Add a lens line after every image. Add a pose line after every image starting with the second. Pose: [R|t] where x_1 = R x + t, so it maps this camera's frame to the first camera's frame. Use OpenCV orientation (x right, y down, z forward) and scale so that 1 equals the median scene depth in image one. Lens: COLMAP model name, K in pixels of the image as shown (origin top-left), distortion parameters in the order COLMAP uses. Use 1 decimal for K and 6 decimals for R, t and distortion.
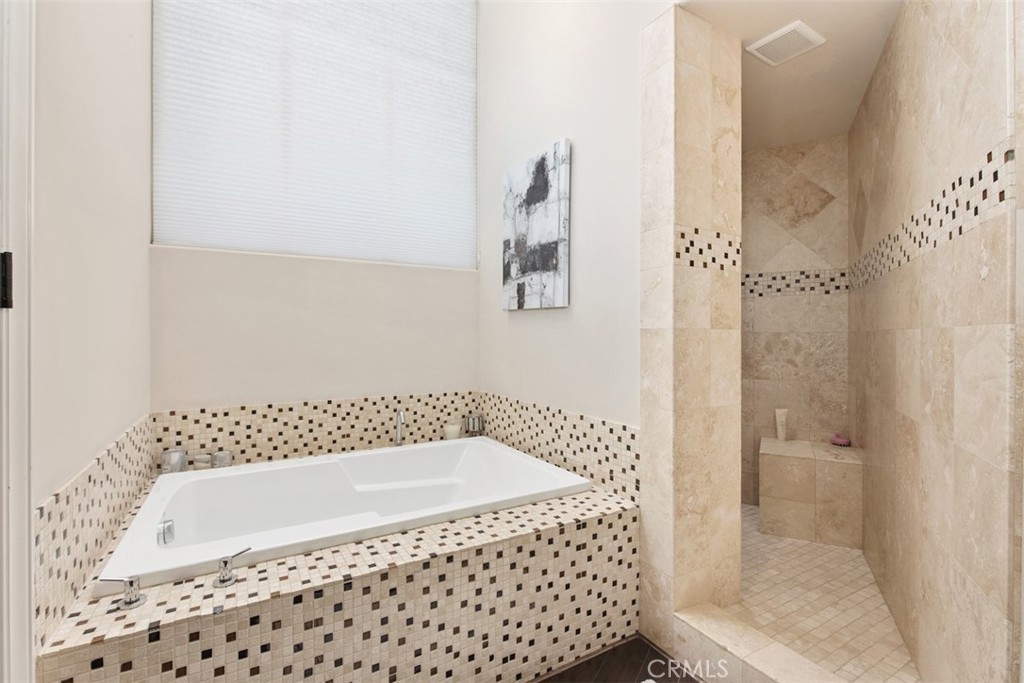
lens RADIAL K [[460.1, 0, 507.6], [0, 460.1, 346.3], [0, 0, 1]] dist [-0.001609, 0.000503]
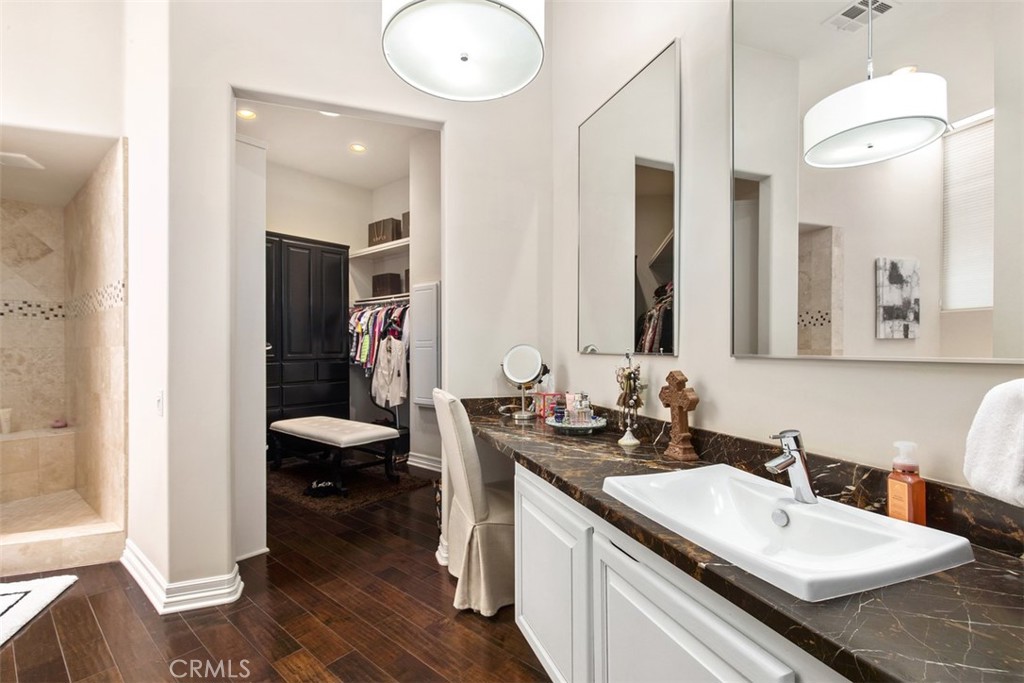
lens RADIAL K [[460.1, 0, 507.6], [0, 460.1, 346.3], [0, 0, 1]] dist [-0.001609, 0.000503]
pose [[0.177586, 0.009377, 0.984061, -0.408224], [0.020485, 0.999703, -0.013223, 0.011282], [-0.983892, 0.022506, 0.177341, -0.590821]]
